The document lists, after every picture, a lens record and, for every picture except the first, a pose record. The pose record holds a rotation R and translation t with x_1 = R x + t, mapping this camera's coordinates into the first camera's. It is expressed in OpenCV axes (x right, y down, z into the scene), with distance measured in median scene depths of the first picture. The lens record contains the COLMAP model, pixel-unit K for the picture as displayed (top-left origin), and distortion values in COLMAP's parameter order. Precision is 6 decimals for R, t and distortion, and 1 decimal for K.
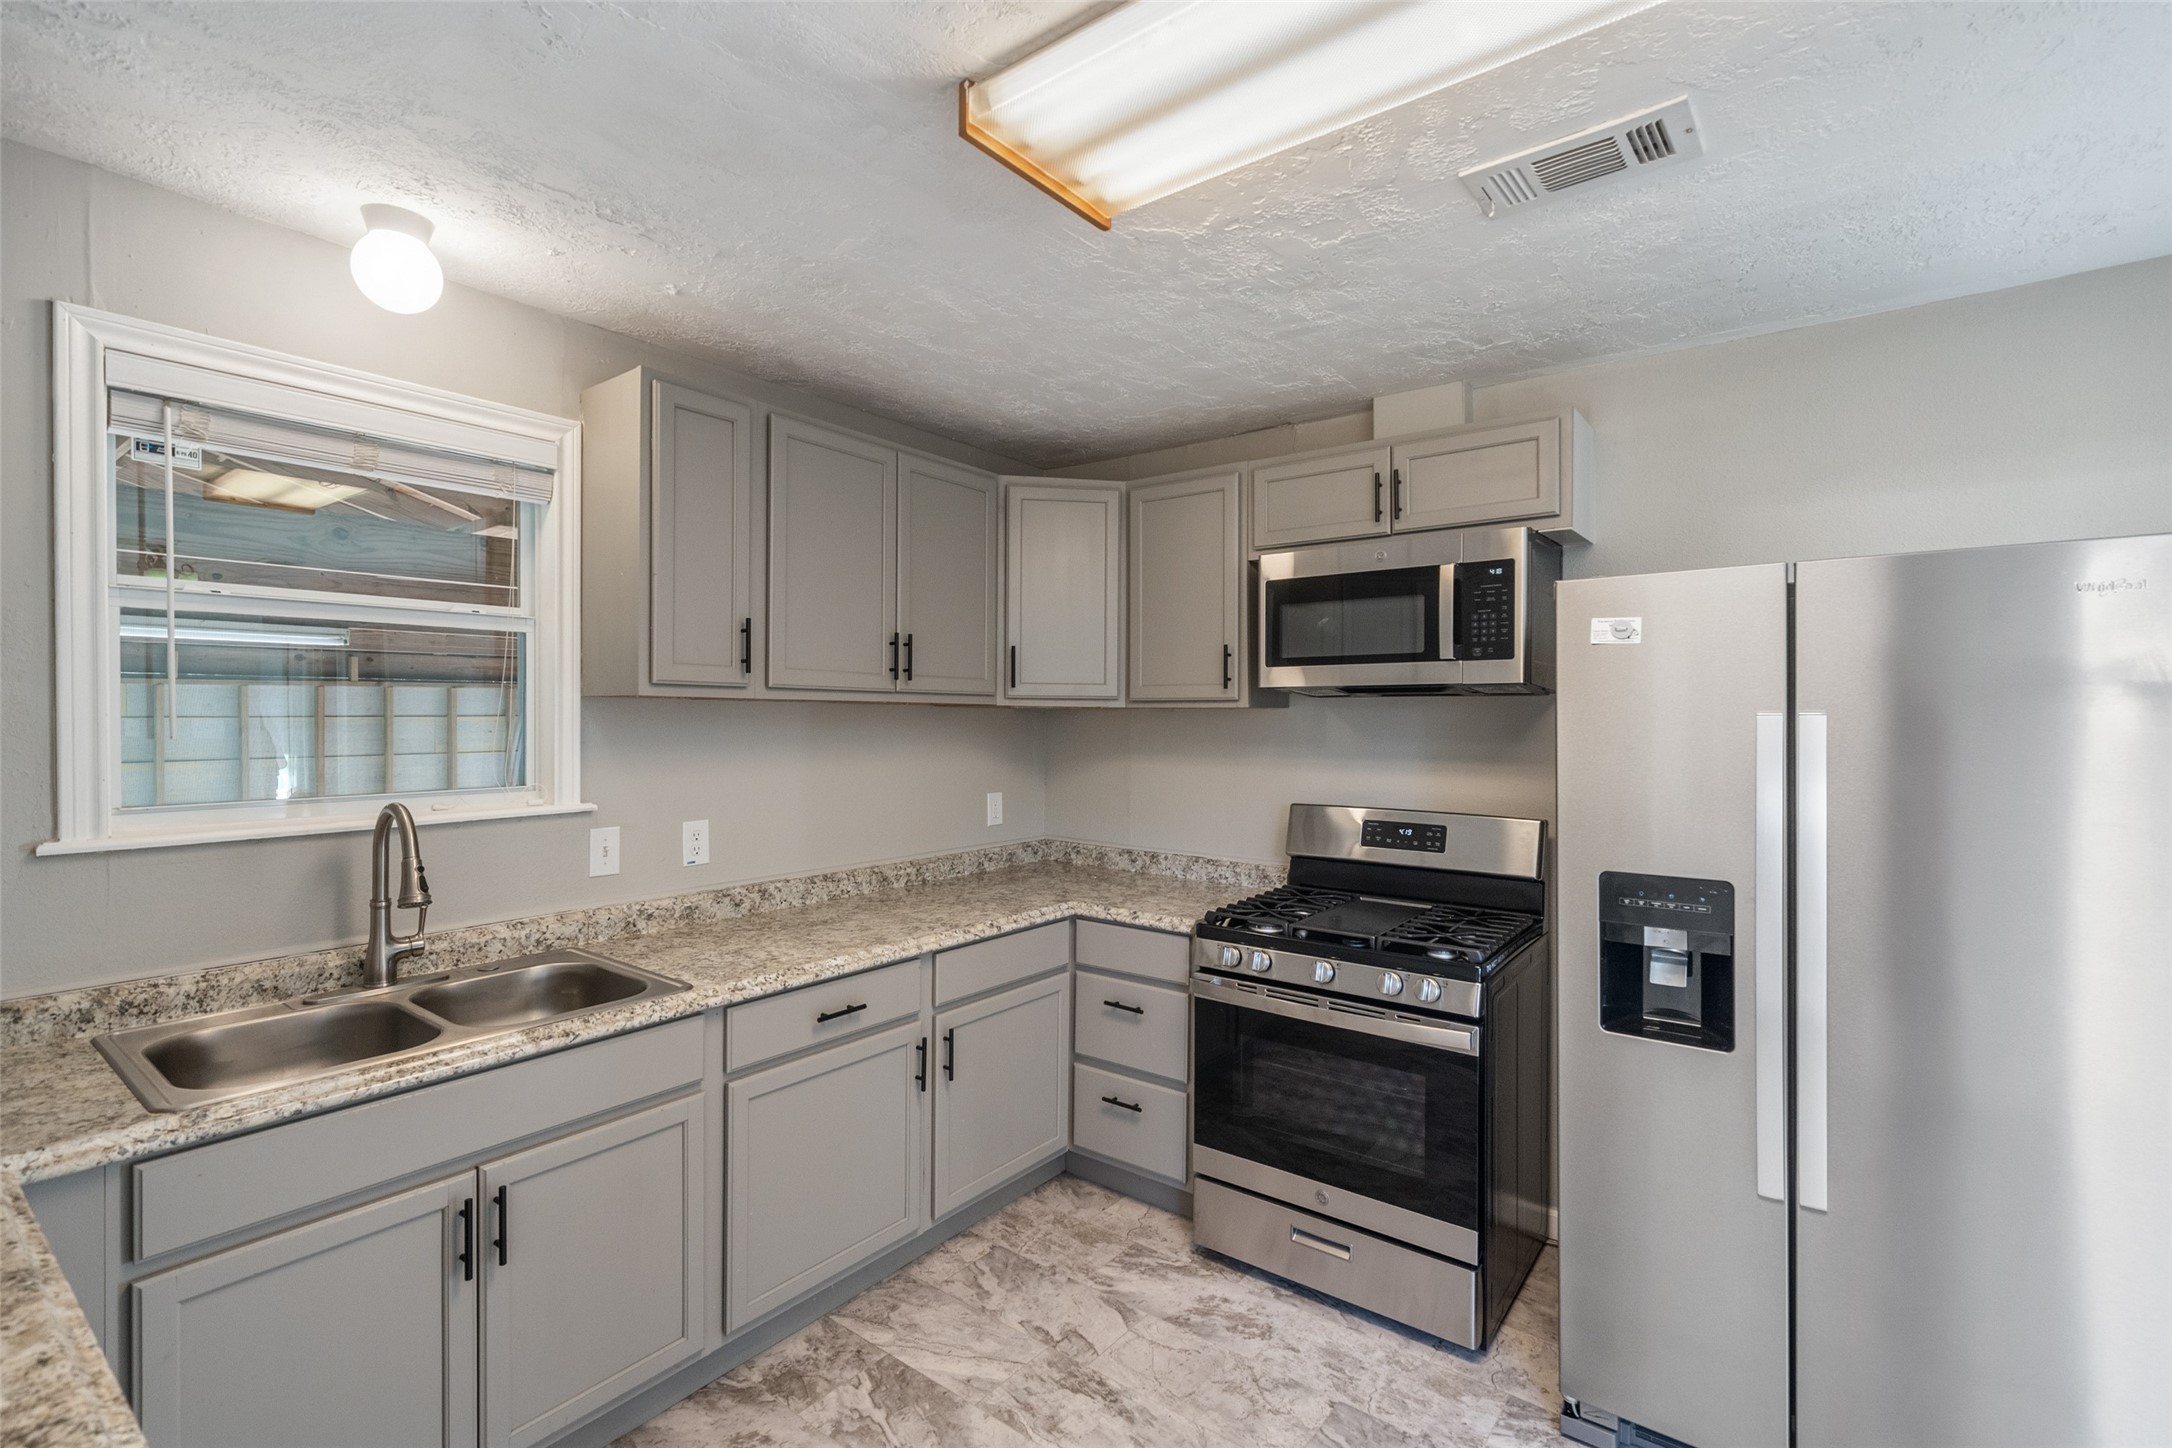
lens RADIAL K [[988.6, 0, 1081.1], [0, 988.6, 728.4], [0, 0, 1]] dist [-0.003370, -0.000395]
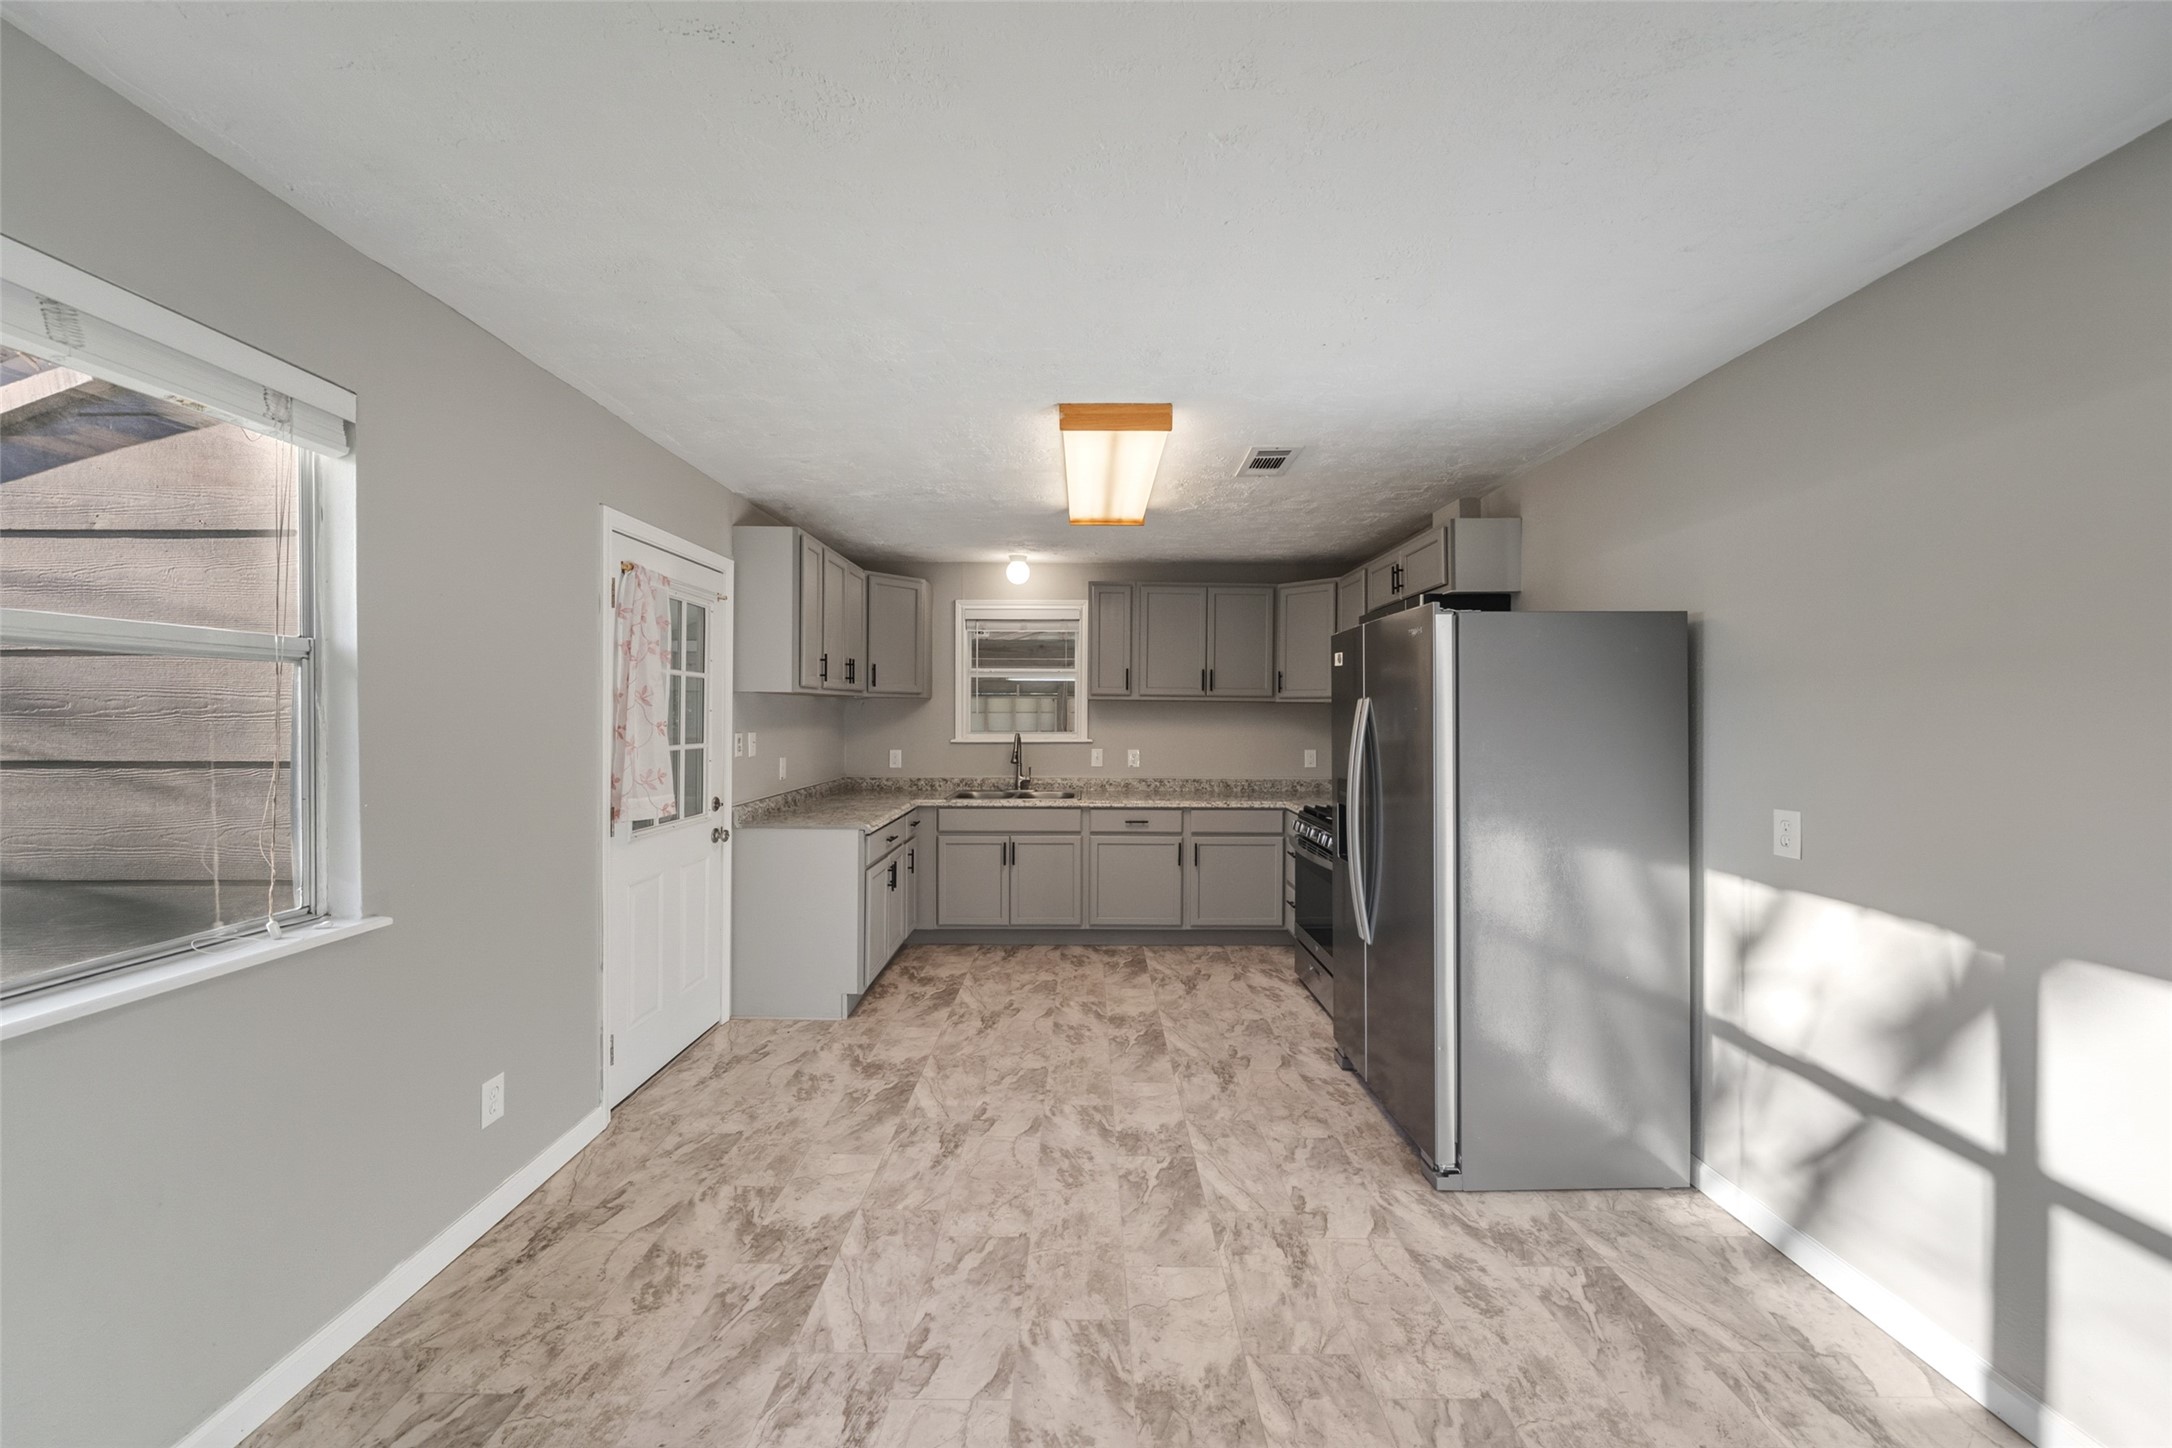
lens RADIAL K [[753.0, 0, 1092.2], [0, 753.0, 723.3], [0, 0, 1]] dist [-0.008593, -0.000010]
pose [[0.623805, 0.007087, -0.781548, 1.136909], [-0.012174, 0.999926, -0.000650, 0.033512], [0.781486, 0.009920, 0.623844, -0.289446]]
